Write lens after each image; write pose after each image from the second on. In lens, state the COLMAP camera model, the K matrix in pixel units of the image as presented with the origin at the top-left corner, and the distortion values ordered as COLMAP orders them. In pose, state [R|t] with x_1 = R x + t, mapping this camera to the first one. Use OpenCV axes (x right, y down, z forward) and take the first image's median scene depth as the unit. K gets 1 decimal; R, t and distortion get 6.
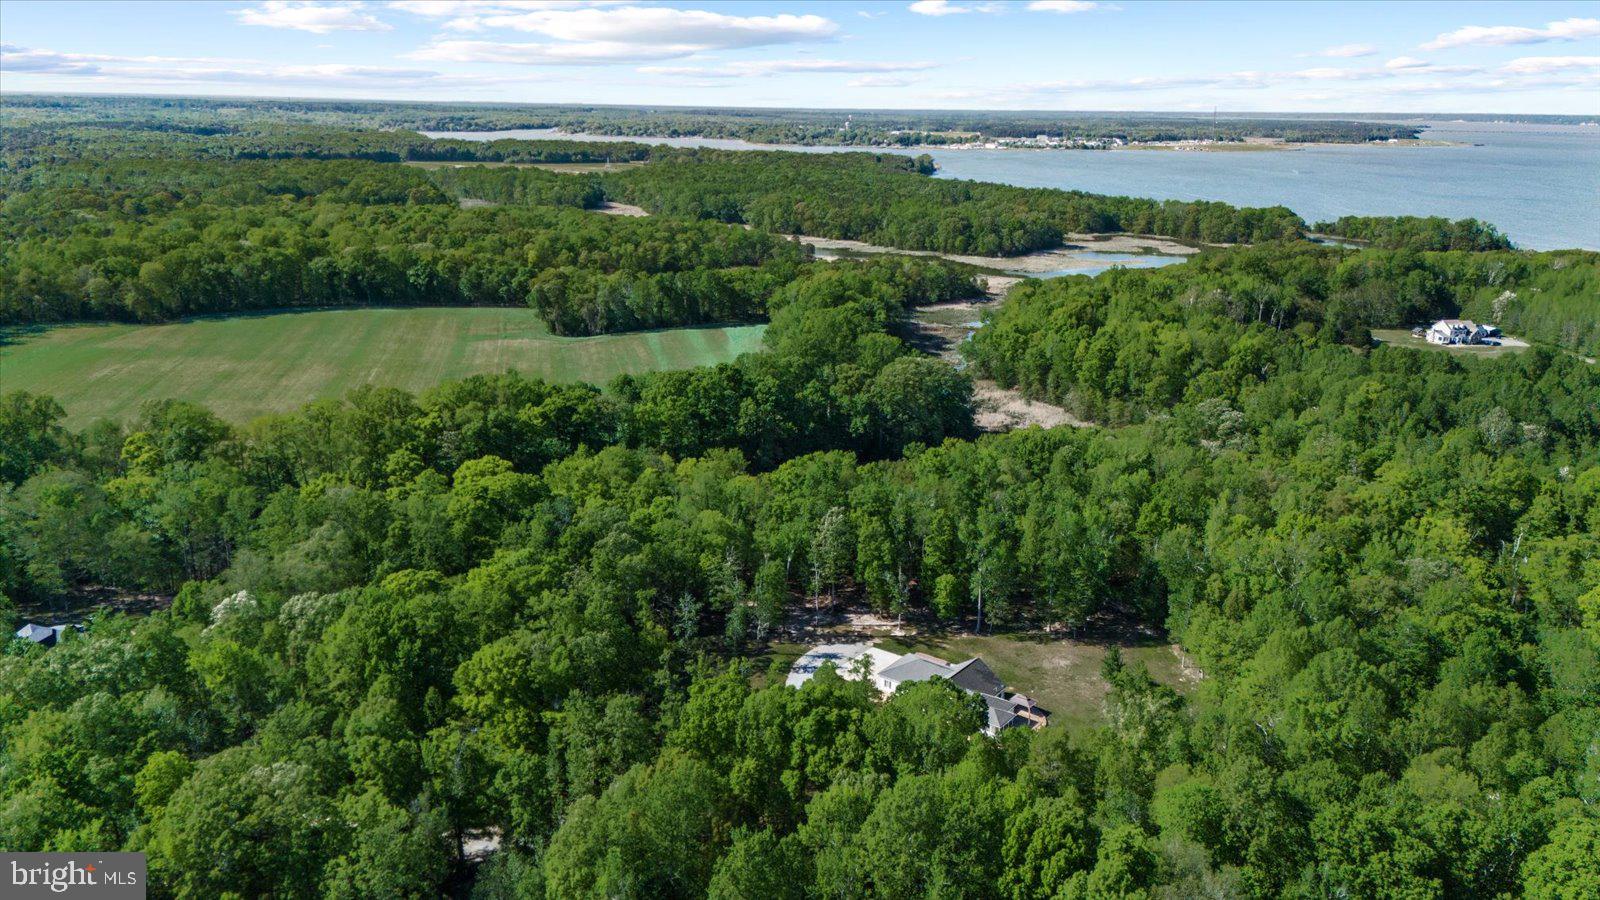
lens RADIAL K [[1172.7, 0, 800.0], [0, 1172.7, 450.0], [0, 0, 1]] dist [0.129116, -0.171026]
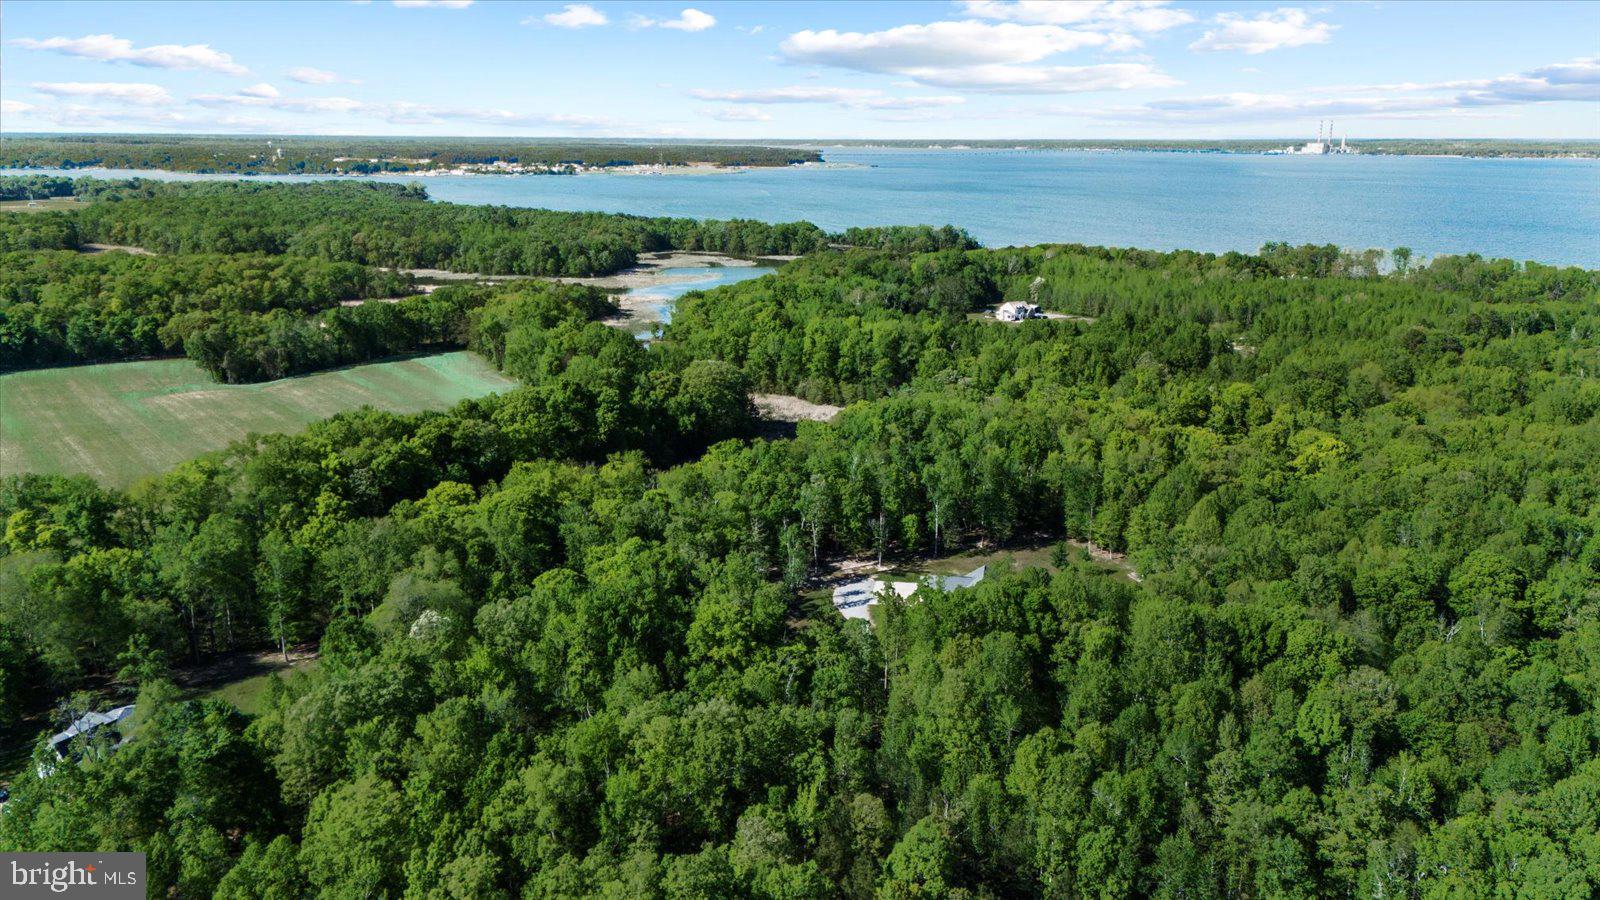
lens RADIAL K [[1172.7, 0, 800.0], [0, 1172.7, 450.0], [0, 0, 1]] dist [0.129116, -0.171026]
pose [[0.897892, -0.125550, 0.421933, -0.123039], [0.133980, 0.990936, 0.009748, 0.002671], [-0.419333, 0.047778, 0.906574, -0.017544]]
